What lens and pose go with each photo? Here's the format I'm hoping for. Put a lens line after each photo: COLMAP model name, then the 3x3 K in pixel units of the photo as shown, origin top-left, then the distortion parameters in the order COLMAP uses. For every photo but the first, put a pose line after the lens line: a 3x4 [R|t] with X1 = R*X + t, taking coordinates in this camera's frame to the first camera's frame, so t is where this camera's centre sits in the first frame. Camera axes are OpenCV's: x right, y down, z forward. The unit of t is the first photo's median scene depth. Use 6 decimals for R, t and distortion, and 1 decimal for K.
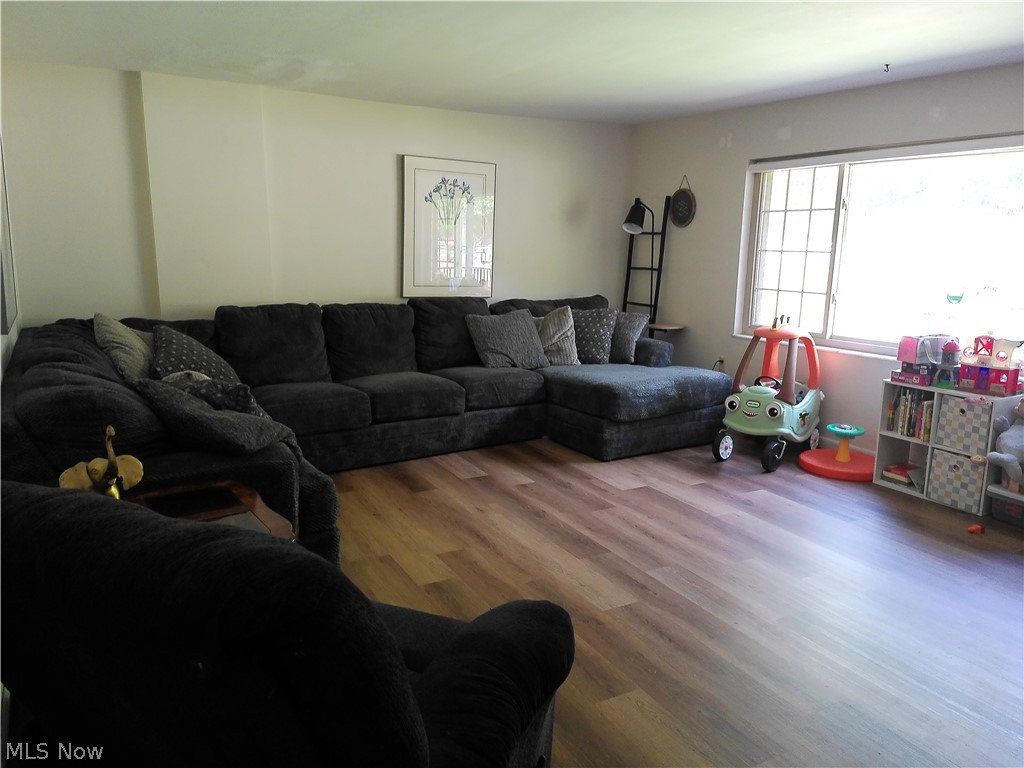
lens RADIAL K [[768.6, 0, 509.6], [0, 768.6, 376.3], [0, 0, 1]] dist [0.029718, -0.003102]
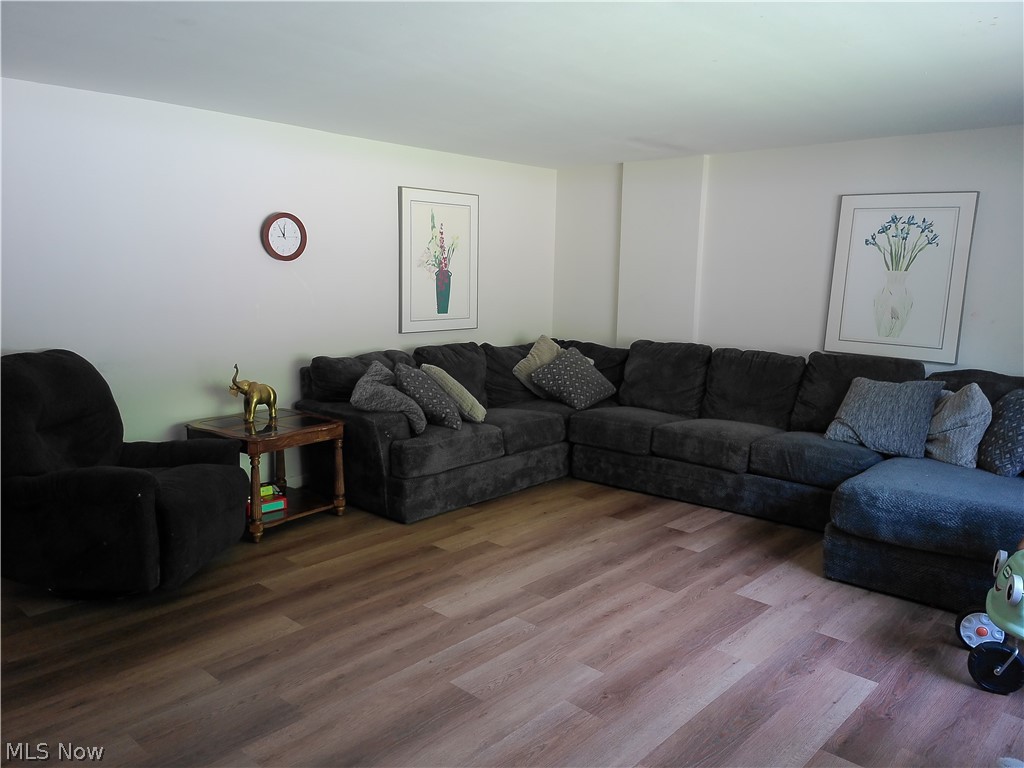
lens RADIAL K [[768.6, 0, 508.7], [0, 768.6, 390.7], [0, 0, 1]] dist [0.029718, -0.003102]
pose [[0.299665, 0.138499, -0.943938, 0.729218], [-0.188547, 0.978490, 0.083712, -0.074808], [0.935228, 0.152891, 0.319333, 0.437367]]
